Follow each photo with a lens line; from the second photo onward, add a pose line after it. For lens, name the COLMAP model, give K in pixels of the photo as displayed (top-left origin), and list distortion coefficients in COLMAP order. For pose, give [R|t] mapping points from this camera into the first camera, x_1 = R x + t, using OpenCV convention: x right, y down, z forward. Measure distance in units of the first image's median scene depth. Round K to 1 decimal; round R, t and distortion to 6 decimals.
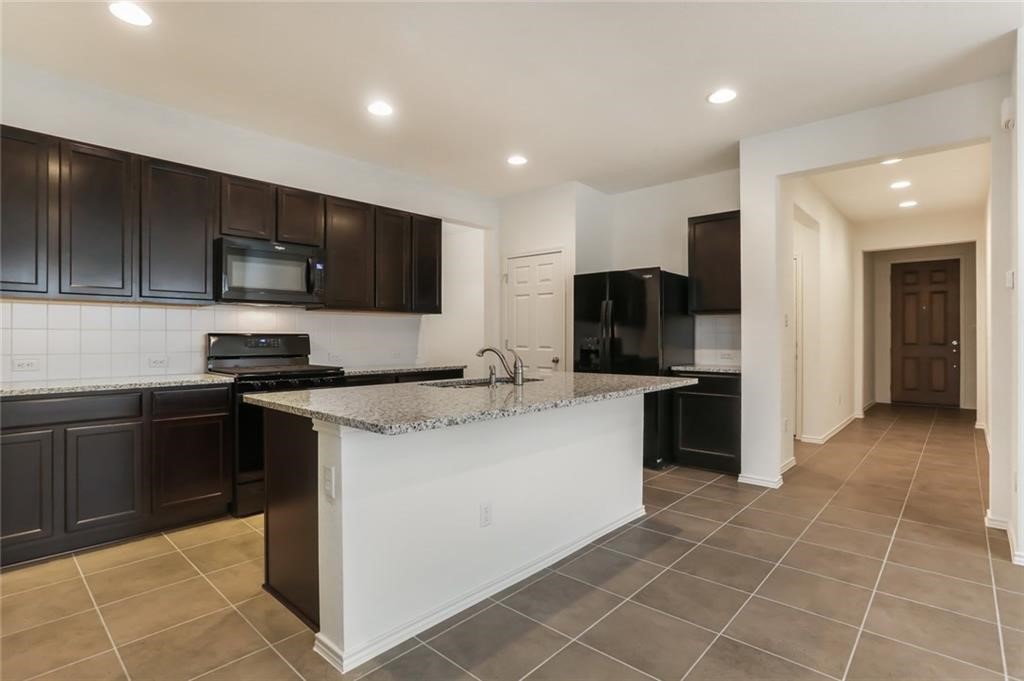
lens RADIAL K [[497.8, 0, 519.9], [0, 497.8, 339.2], [0, 0, 1]] dist [-0.050450, 0.033073]
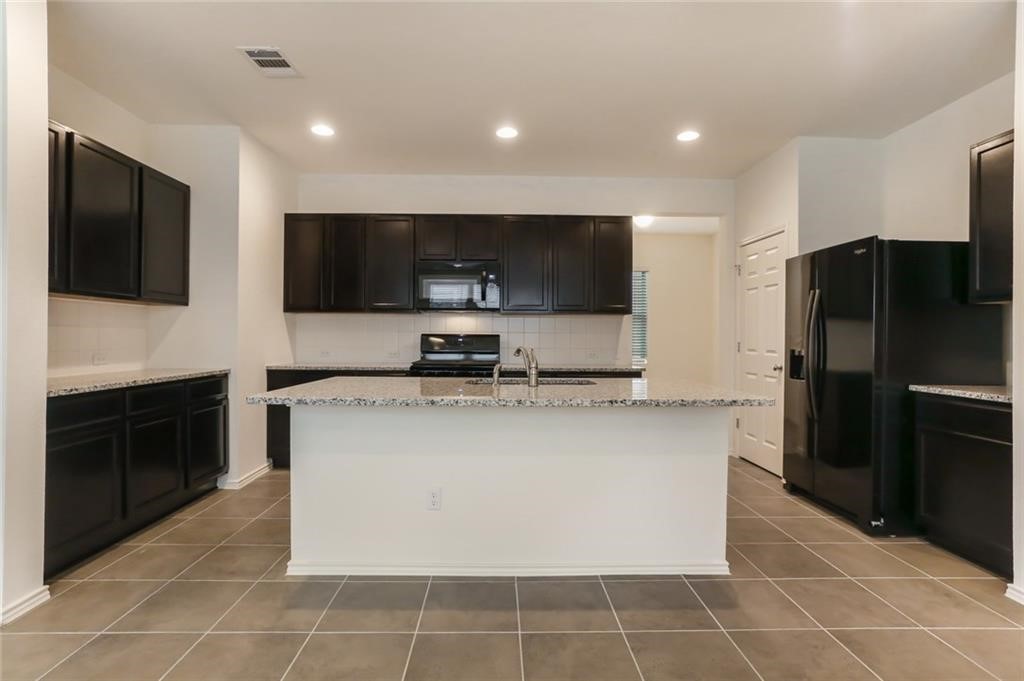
lens RADIAL K [[497.8, 0, 519.9], [0, 497.8, 339.2], [0, 0, 1]] dist [-0.050450, 0.033073]
pose [[0.696540, 0.006630, -0.717487, 0.561154], [-0.009637, 0.999954, -0.000115, 0.000375], [0.717453, 0.006994, 0.696572, 0.250493]]
